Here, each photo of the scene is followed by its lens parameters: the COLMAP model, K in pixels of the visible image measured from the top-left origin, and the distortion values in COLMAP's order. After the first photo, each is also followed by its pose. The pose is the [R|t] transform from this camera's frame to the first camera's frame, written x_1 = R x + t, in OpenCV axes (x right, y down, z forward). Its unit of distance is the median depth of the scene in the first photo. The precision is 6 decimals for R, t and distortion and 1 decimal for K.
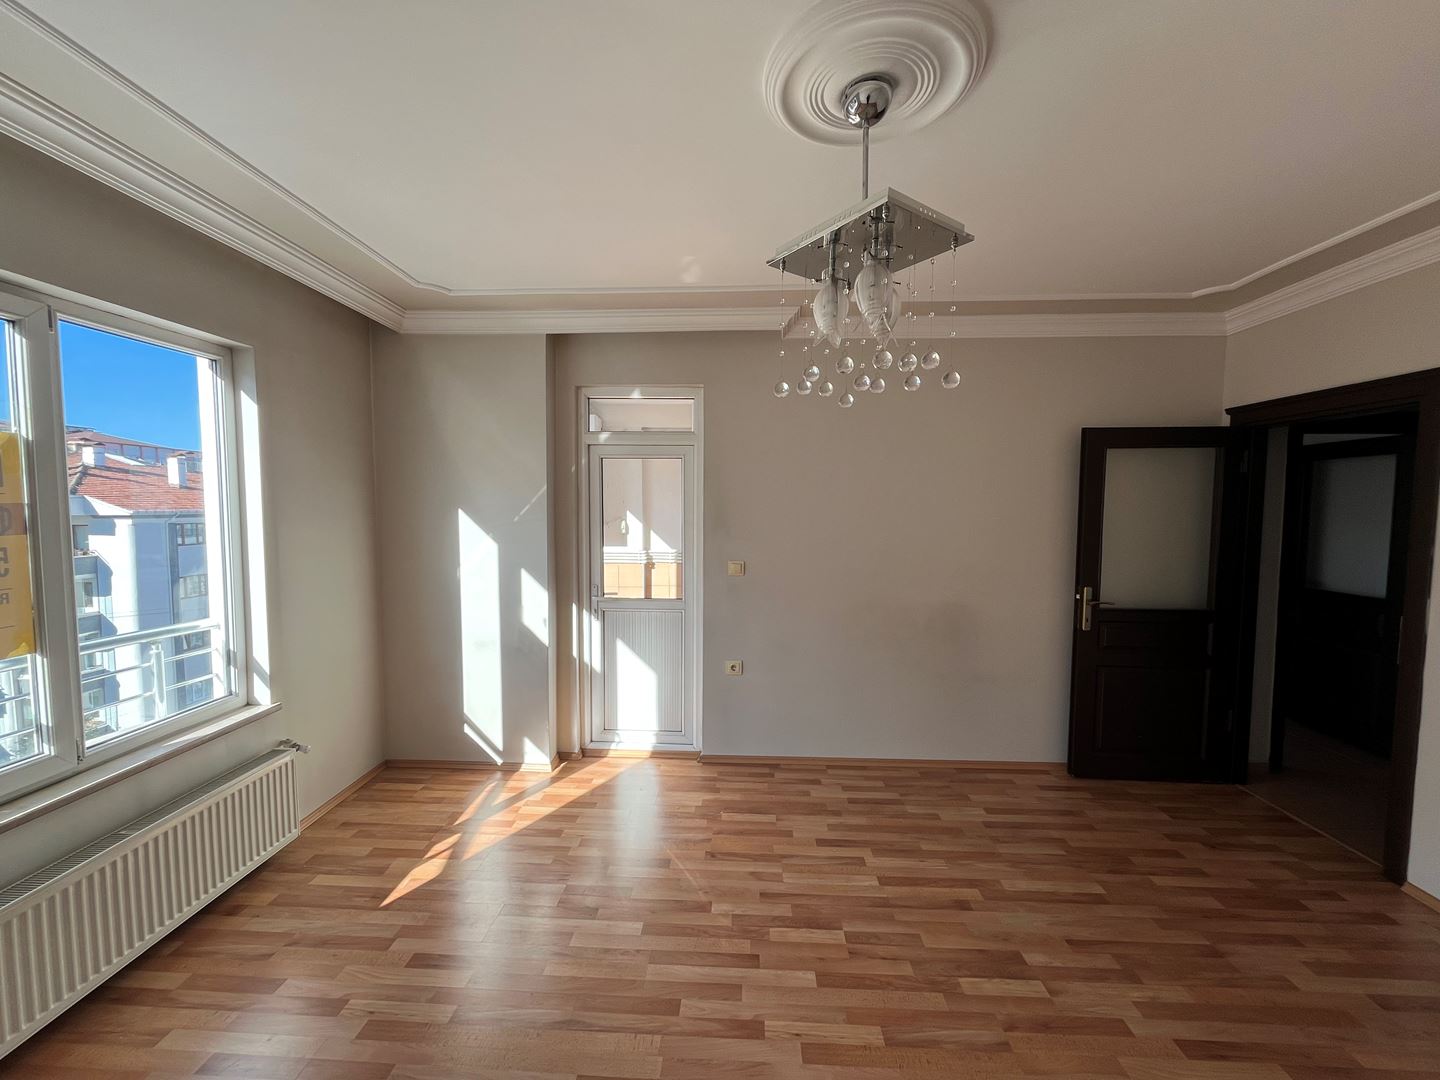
lens RADIAL K [[580.5, 0, 717.9], [0, 580.5, 544.4], [0, 0, 1]] dist [-0.000786, -0.000149]
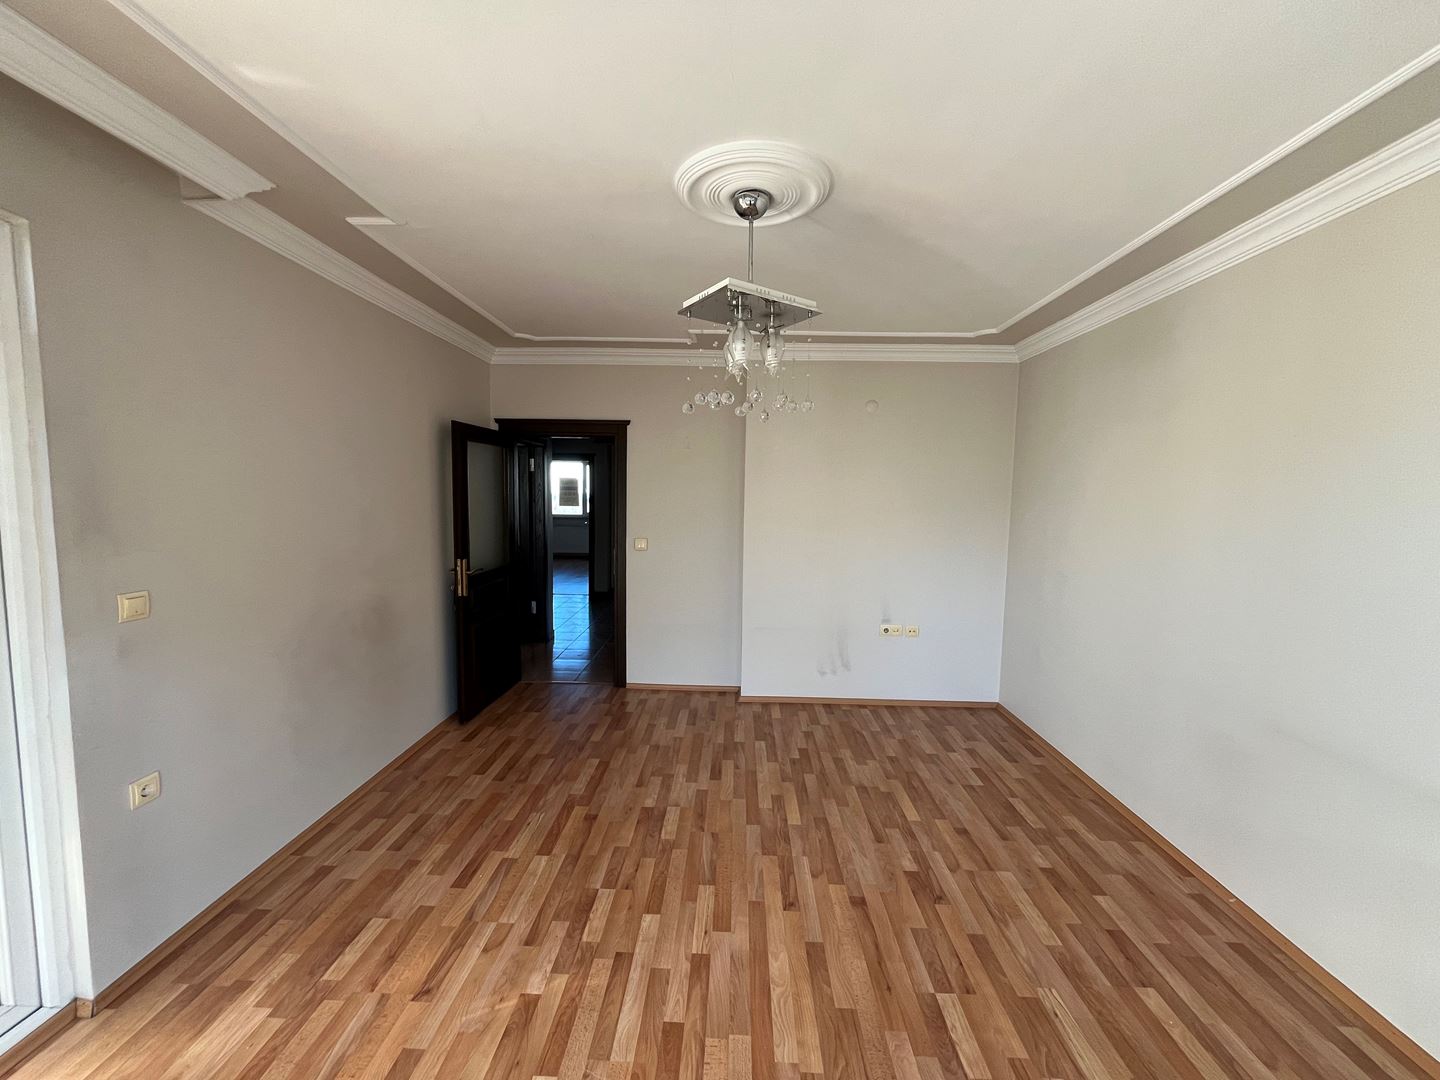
lens RADIAL K [[580.3, 0, 716.1], [0, 580.3, 542.0], [0, 0, 1]] dist [-0.001972, -0.000816]
pose [[-0.011340, -0.090155, 0.995863, -0.534273], [0.052979, 0.994474, 0.090633, -0.039918], [-0.998531, 0.053788, -0.006501, 0.506286]]
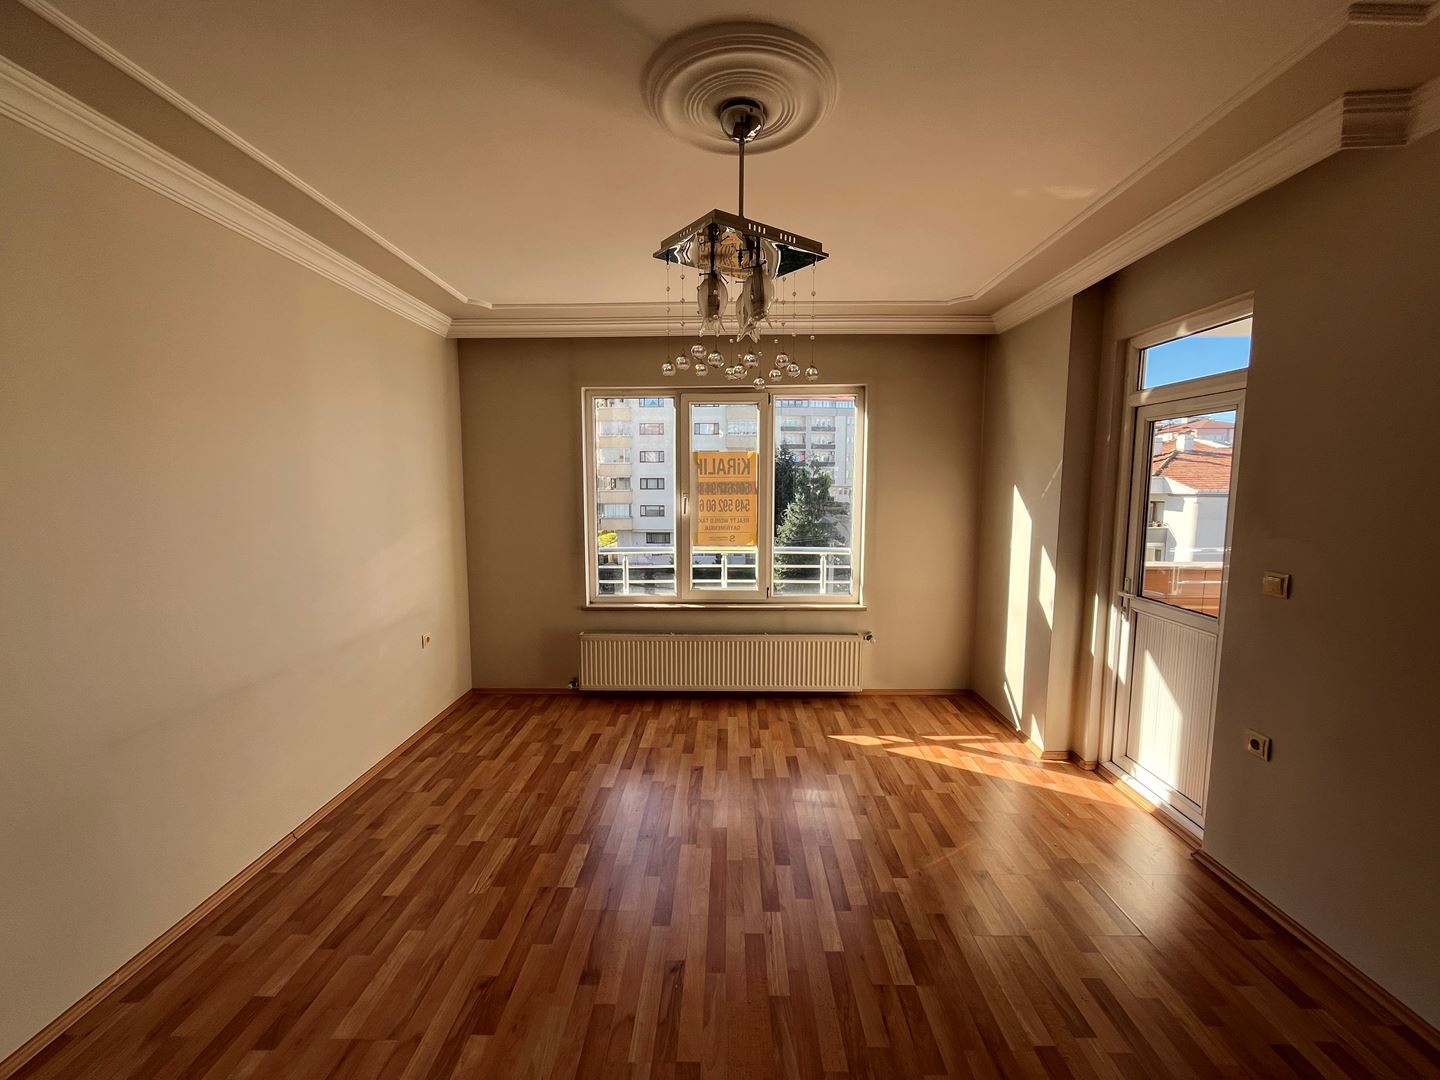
lens RADIAL K [[580.3, 0, 716.1], [0, 580.3, 542.0], [0, 0, 1]] dist [-0.001972, -0.000816]
pose [[0.028533, 0.097797, -0.994797, 0.655439], [-0.068390, 0.993061, 0.095665, -0.022150], [0.997251, 0.065304, 0.035023, 0.428631]]
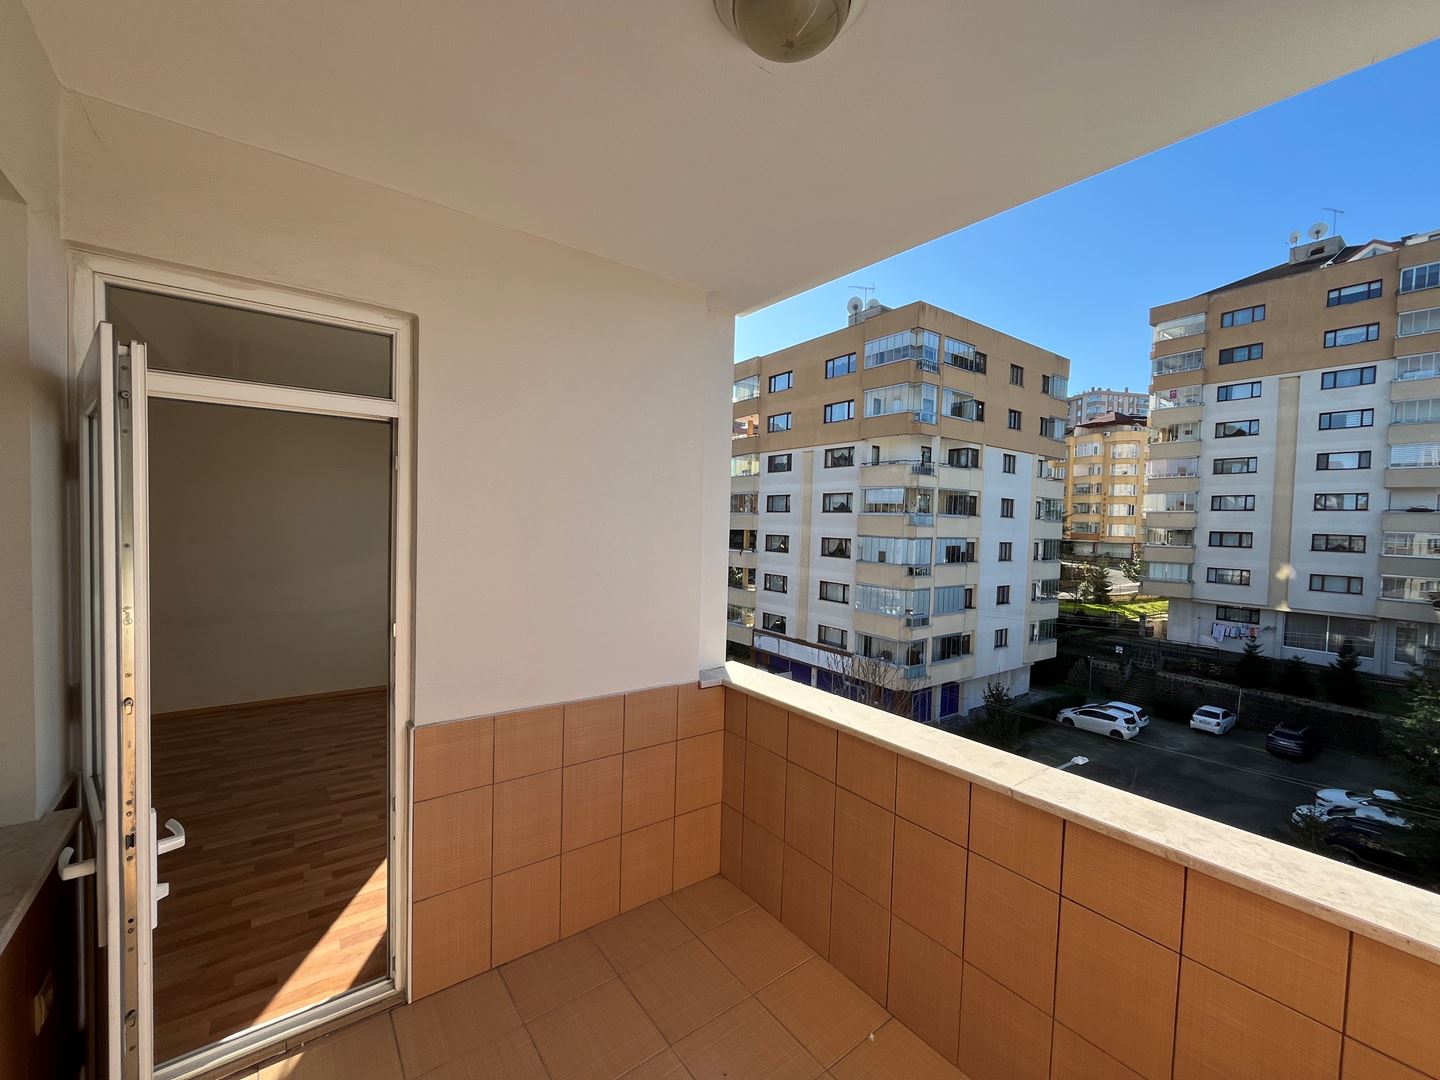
lens RADIAL K [[580.3, 0, 716.1], [0, 580.3, 542.0], [0, 0, 1]] dist [-0.001972, -0.000816]
pose [[-0.771271, -0.004521, -0.636491, -0.123436], [-0.075929, 0.993488, 0.084951, -0.142720], [0.631962, 0.113848, -0.766591, 1.761810]]
